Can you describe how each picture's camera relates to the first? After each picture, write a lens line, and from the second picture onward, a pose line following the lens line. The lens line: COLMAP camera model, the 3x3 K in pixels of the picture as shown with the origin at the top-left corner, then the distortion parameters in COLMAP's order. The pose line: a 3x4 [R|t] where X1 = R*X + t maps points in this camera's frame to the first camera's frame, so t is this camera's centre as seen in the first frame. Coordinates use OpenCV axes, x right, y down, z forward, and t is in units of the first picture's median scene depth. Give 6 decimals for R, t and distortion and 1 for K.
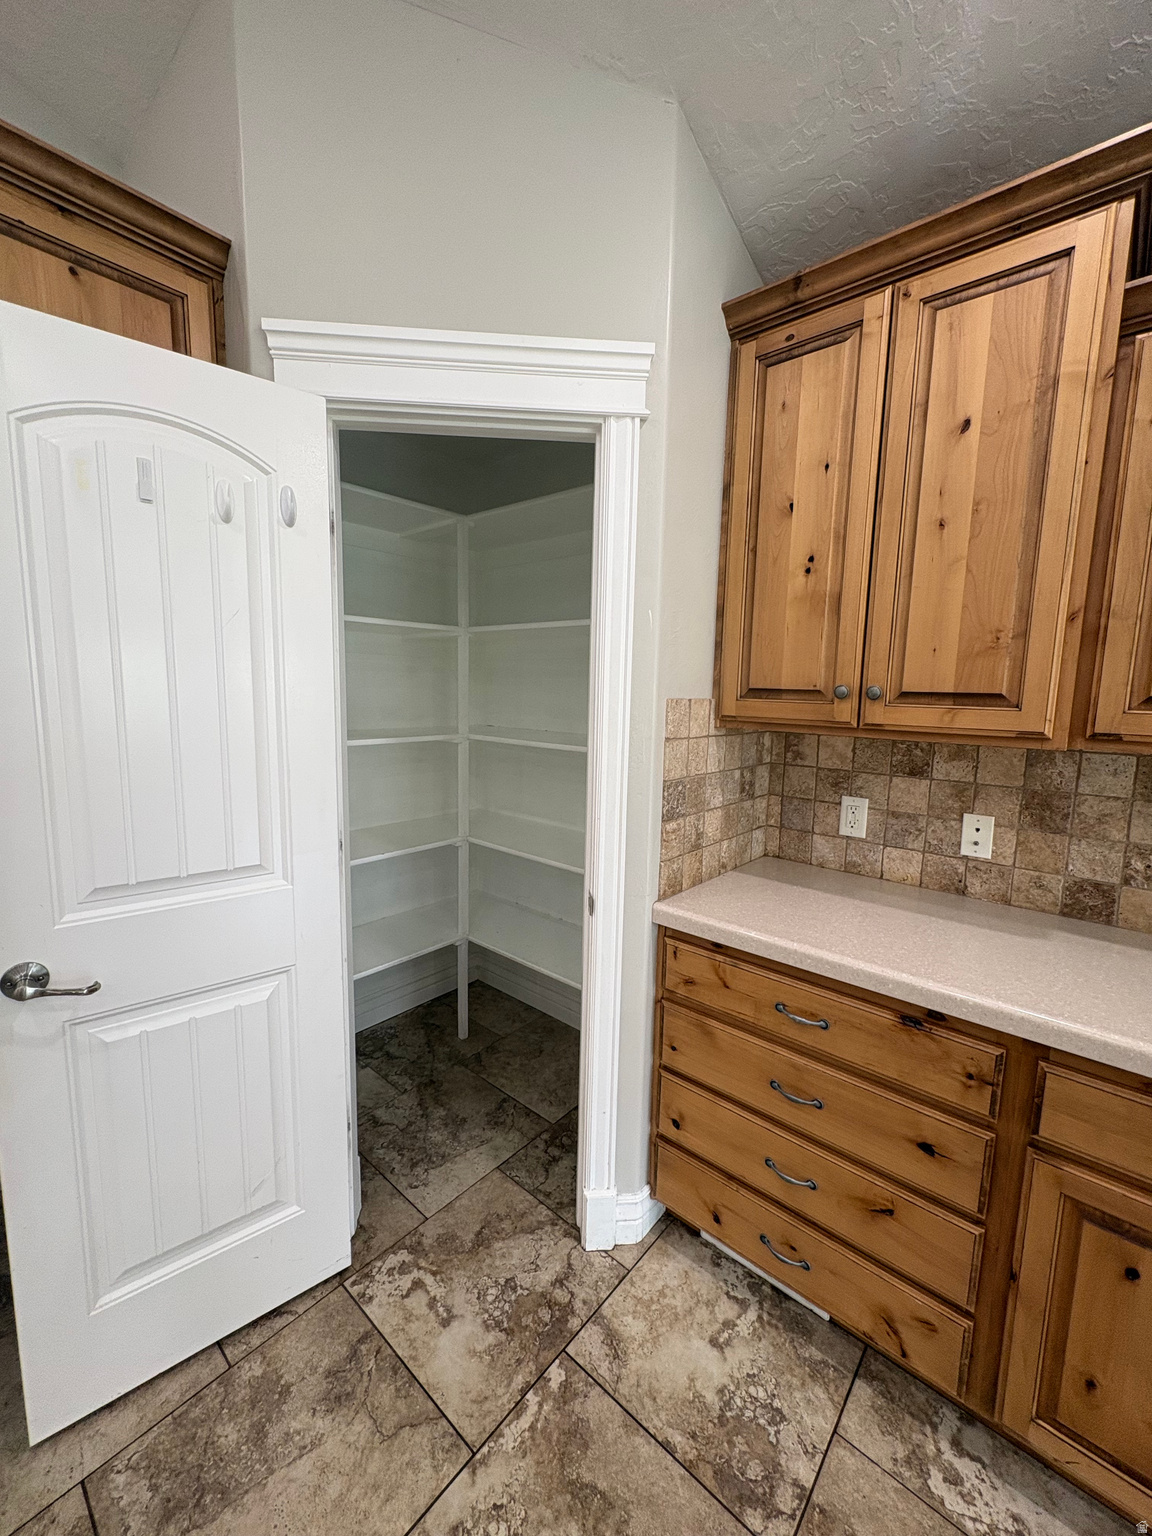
lens RADIAL K [[615.1, 0, 581.2], [0, 615.1, 763.9], [0, 0, 1]] dist [0.002902, 0.000252]
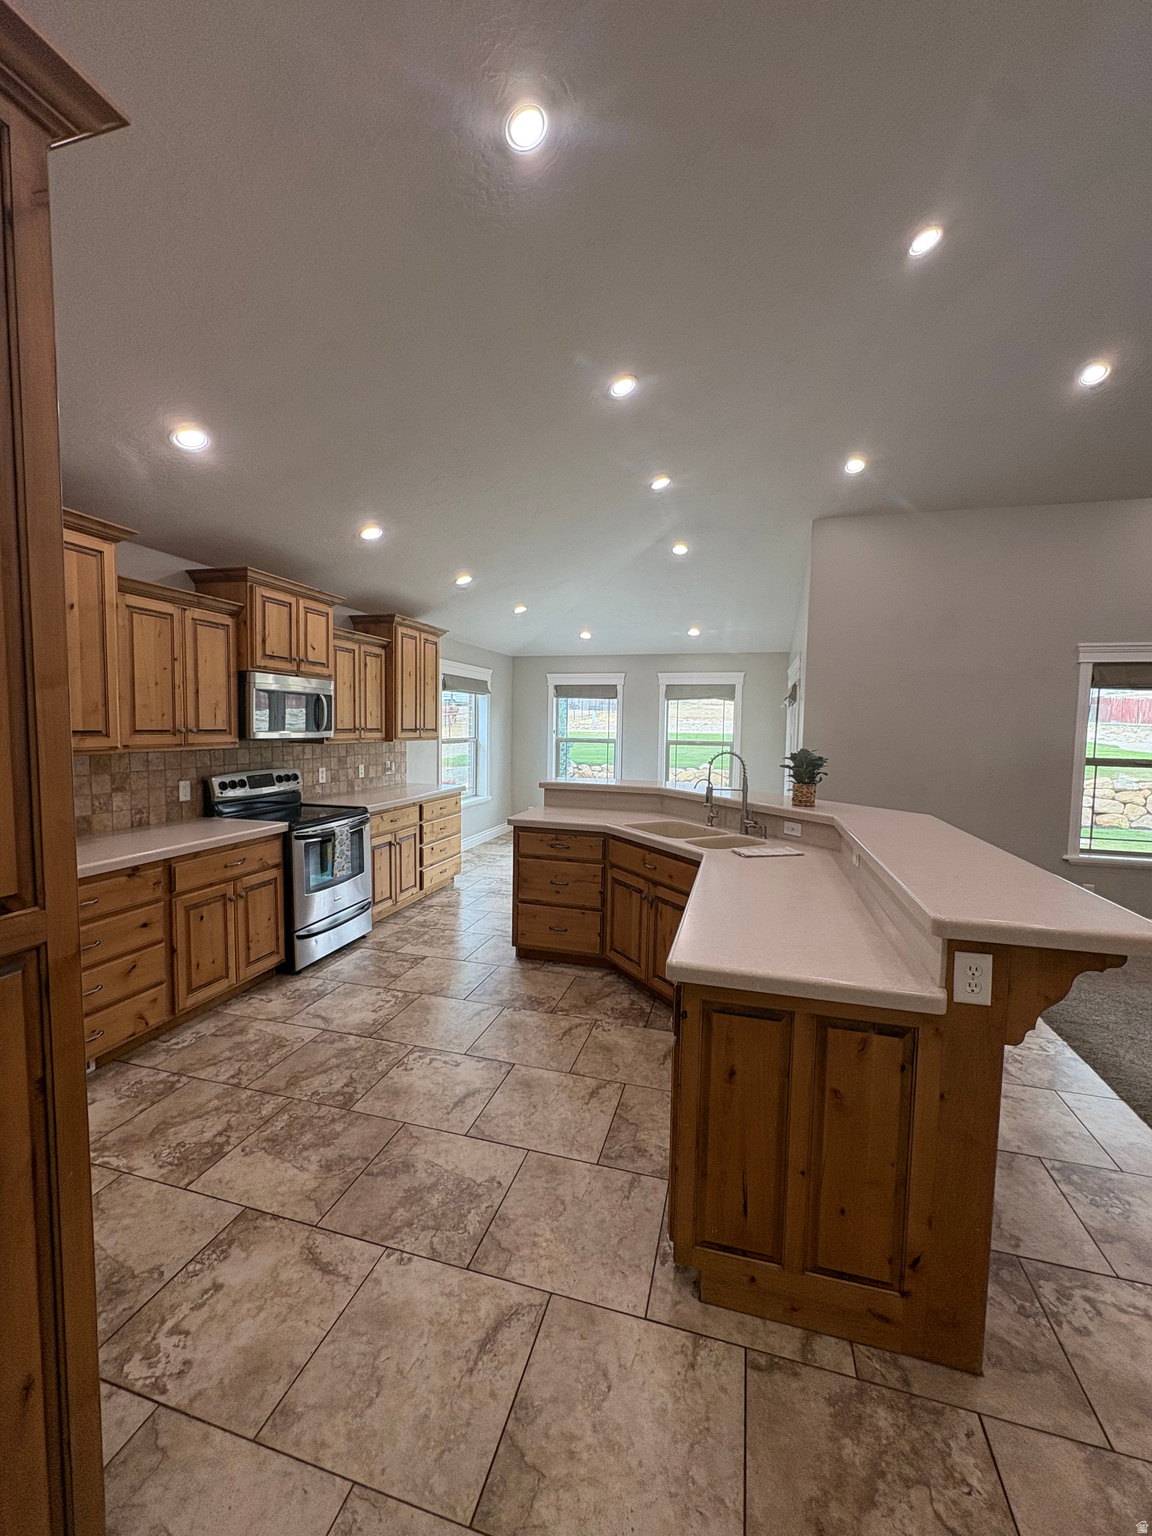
lens RADIAL K [[615.1, 0, 574.4], [0, 615.1, 765.5], [0, 0, 1]] dist [0.002902, 0.000252]
pose [[-0.417117, -0.094119, 0.903966, -2.172998], [0.091421, 0.985234, 0.144765, -0.162351], [-0.904243, 0.143026, -0.402353, 0.380593]]
